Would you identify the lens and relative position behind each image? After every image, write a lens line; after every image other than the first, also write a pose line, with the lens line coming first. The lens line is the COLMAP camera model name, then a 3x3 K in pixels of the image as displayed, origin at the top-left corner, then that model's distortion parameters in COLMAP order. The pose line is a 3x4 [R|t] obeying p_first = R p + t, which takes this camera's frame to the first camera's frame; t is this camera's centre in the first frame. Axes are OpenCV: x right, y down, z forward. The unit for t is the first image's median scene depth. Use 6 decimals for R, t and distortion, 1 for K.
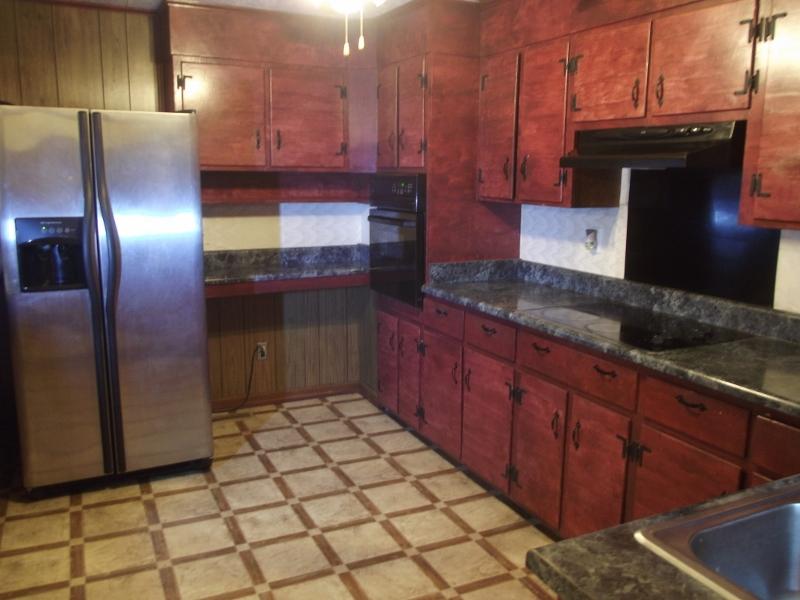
lens RADIAL K [[672.6, 0, 404.4], [0, 672.6, 300.0], [0, 0, 1]] dist [-0.054534, 0.020057]
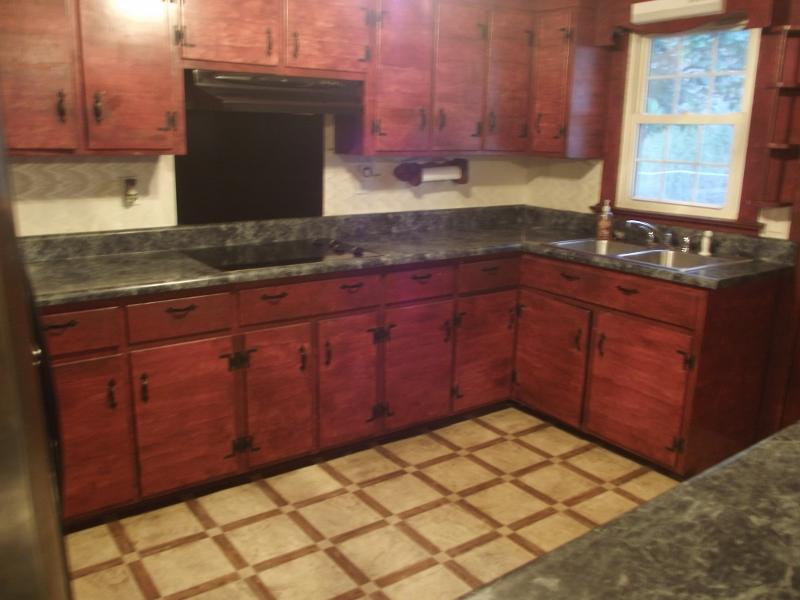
lens RADIAL K [[695.6, 0, 404.4], [0, 695.6, 297.5], [0, 0, 1]] dist [-0.043460, 0.008101]
pose [[-0.155230, -0.251235, 0.955398, -0.775199], [0.156316, 0.948690, 0.274869, -0.171446], [-0.975433, 0.192012, -0.107993, 0.883663]]
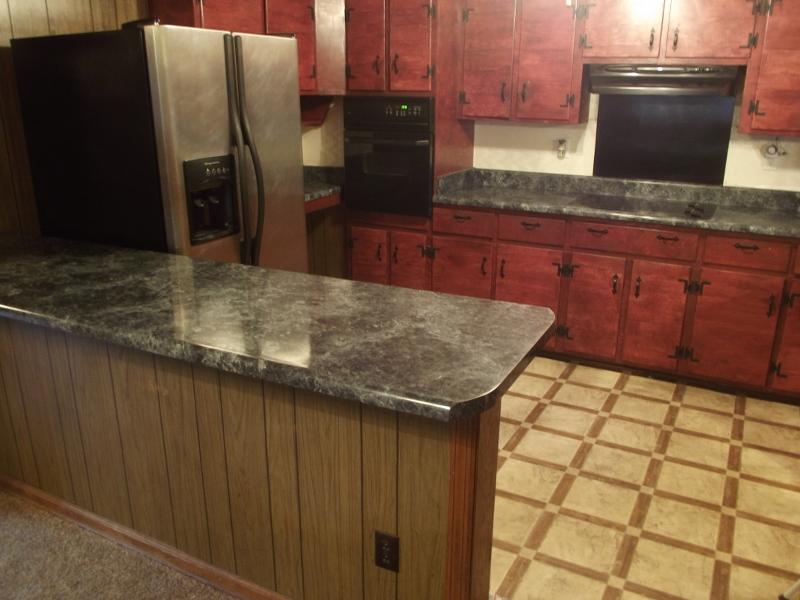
lens RADIAL K [[672.6, 0, 399.0], [0, 672.6, 297.7], [0, 0, 1]] dist [-0.054534, 0.020057]
pose [[0.818071, -0.180702, 0.545992, -0.845531], [0.108937, 0.980858, 0.161402, -0.055418], [-0.564706, -0.072560, 0.822096, 0.103634]]
